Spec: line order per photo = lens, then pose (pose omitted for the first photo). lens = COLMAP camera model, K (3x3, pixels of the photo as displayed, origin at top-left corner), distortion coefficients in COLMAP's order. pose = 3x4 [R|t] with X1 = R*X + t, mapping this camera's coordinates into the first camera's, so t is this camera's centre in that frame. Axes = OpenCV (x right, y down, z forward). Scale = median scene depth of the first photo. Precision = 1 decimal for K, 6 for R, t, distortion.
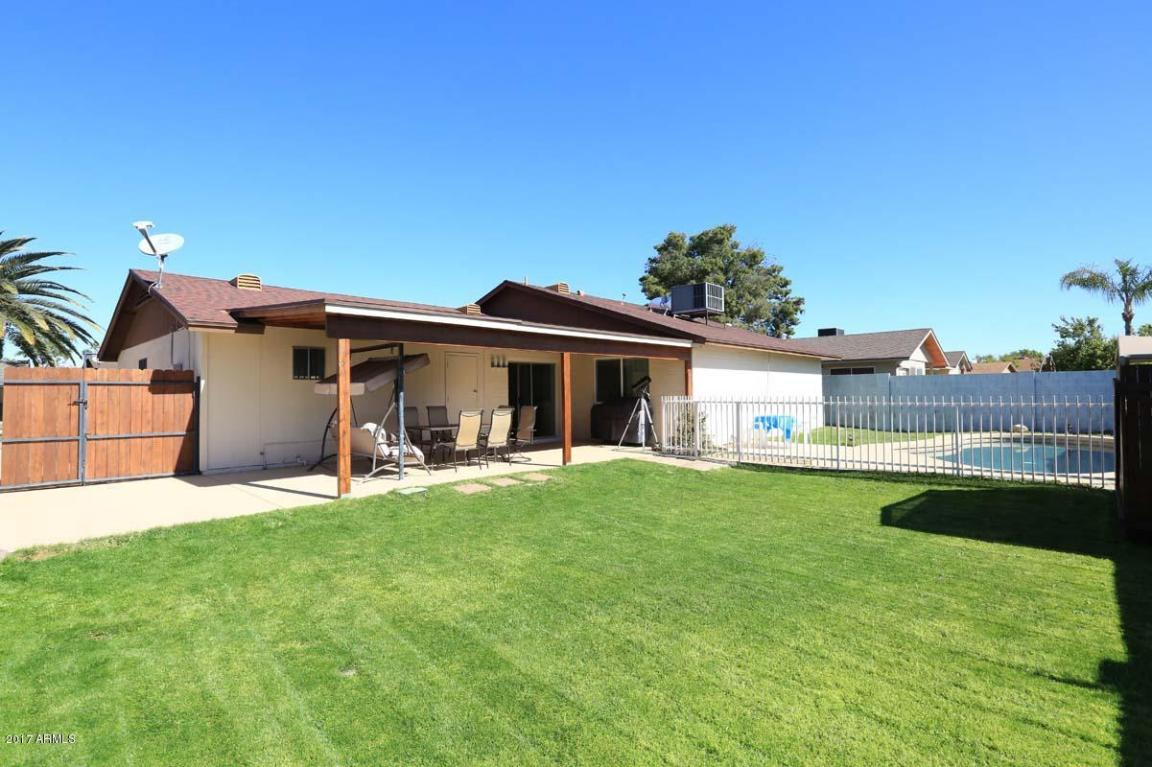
lens RADIAL K [[574.3, 0, 576.0], [0, 574.3, 383.5], [0, 0, 1]] dist [0.000336, 0.000567]
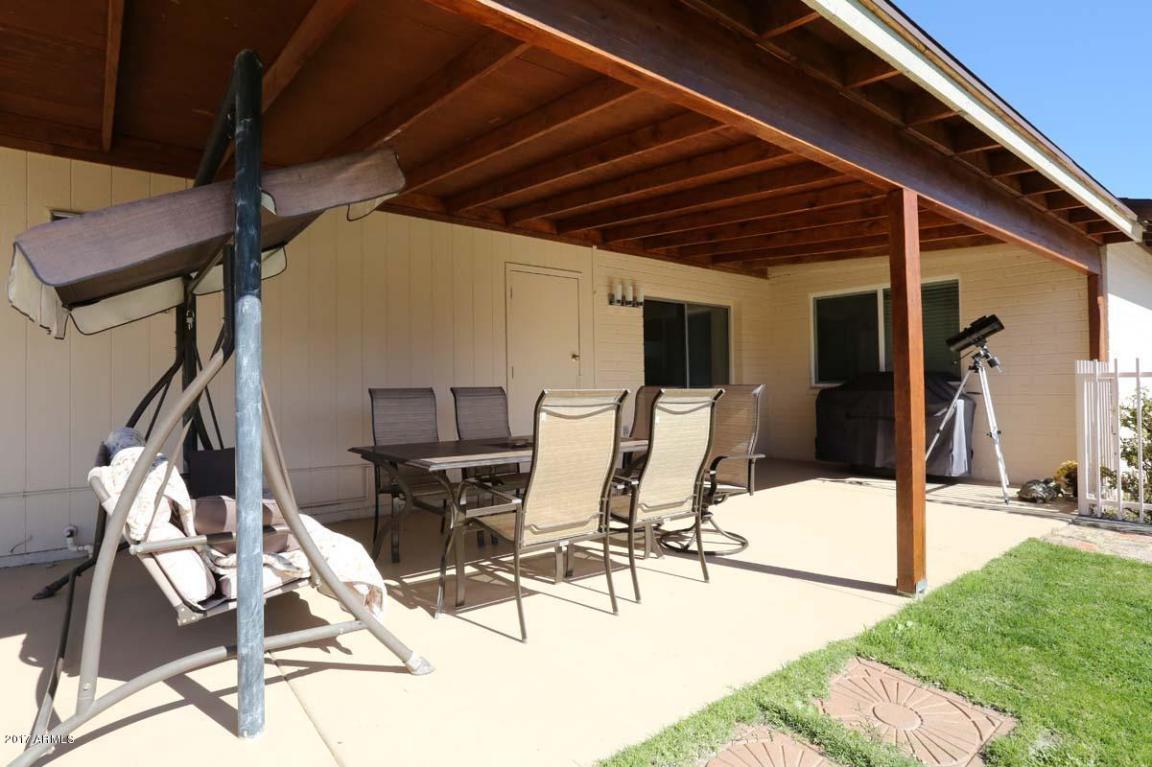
lens RADIAL K [[657.9, 0, 576.0], [0, 657.9, 383.5], [0, 0, 1]] dist [0.001561, 0.000183]
pose [[0.988581, -0.008033, -0.150478, -0.100898], [0.009804, 0.999891, 0.011034, 0.028963], [0.150373, -0.012384, 0.988552, 0.511479]]
